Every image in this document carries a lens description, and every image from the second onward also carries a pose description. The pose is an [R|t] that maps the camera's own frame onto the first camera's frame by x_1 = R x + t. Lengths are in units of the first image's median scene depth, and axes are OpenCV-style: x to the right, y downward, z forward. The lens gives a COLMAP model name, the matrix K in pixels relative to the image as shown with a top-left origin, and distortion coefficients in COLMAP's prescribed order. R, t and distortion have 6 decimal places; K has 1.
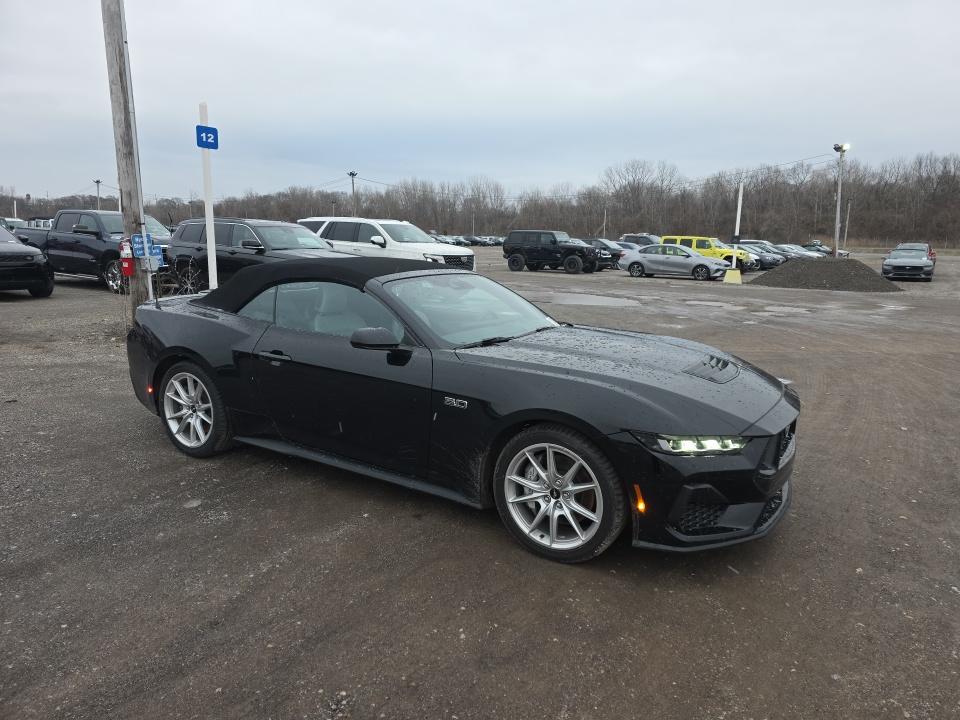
lens RADIAL K [[642.4, 0, 484.6], [0, 642.4, 358.4], [0, 0, 1]] dist [0.035573, -0.030586]
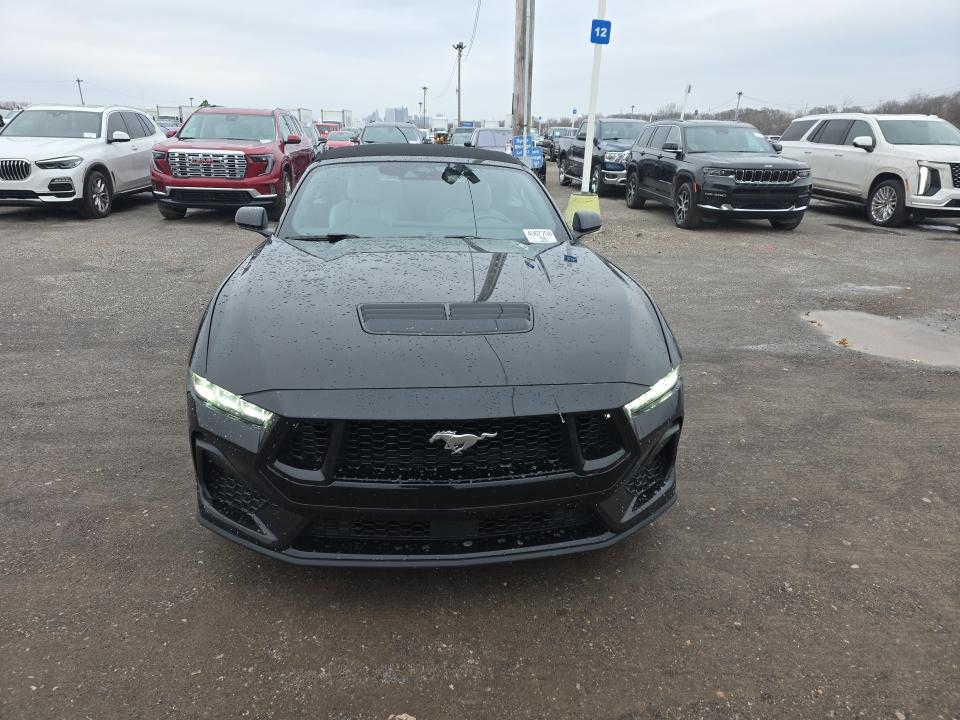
lens RADIAL K [[642.4, 0, 479.3], [0, 642.4, 359.1], [0, 0, 1]] dist [0.035573, -0.030586]
pose [[0.603778, 0.244029, -0.758882, 0.323403], [-0.146009, 0.969740, 0.195666, -0.025867], [0.783667, -0.007335, 0.621138, 0.242579]]
